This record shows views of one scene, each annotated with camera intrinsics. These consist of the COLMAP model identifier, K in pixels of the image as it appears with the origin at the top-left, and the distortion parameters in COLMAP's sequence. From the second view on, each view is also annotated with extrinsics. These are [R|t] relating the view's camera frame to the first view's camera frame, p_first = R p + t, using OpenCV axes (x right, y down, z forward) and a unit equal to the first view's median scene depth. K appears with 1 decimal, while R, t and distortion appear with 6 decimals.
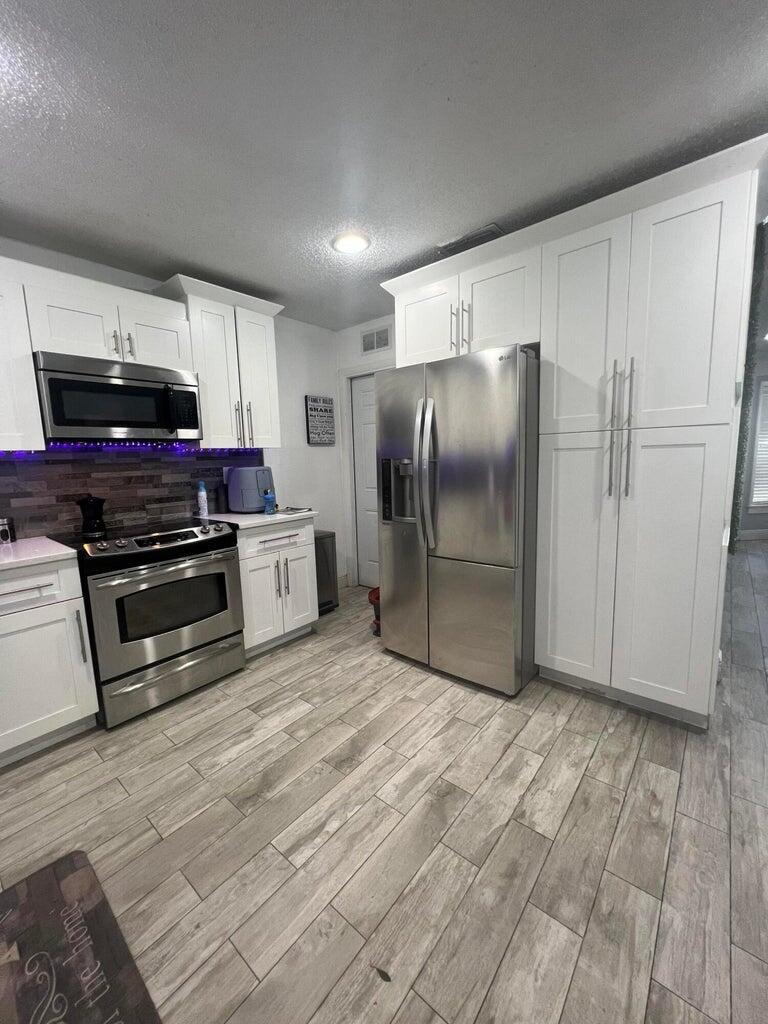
lens RADIAL K [[408.9, 0, 383.2], [0, 408.9, 513.5], [0, 0, 1]] dist [0.000408, 0.000434]
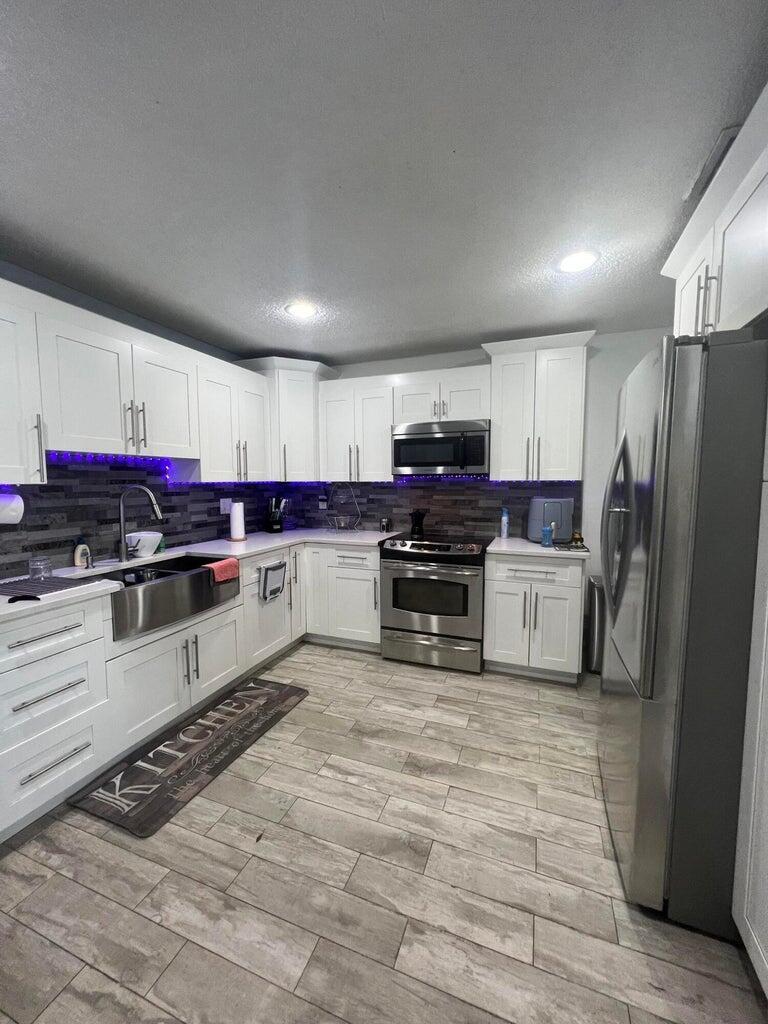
lens RADIAL K [[408.9, 0, 382.0], [0, 408.9, 512.9], [0, 0, 1]] dist [0.000408, 0.000434]
pose [[0.321562, 0.104141, -0.941144, 0.761747], [-0.135444, 0.988772, 0.063134, -0.128030], [0.937151, 0.107170, 0.332057, 0.406399]]
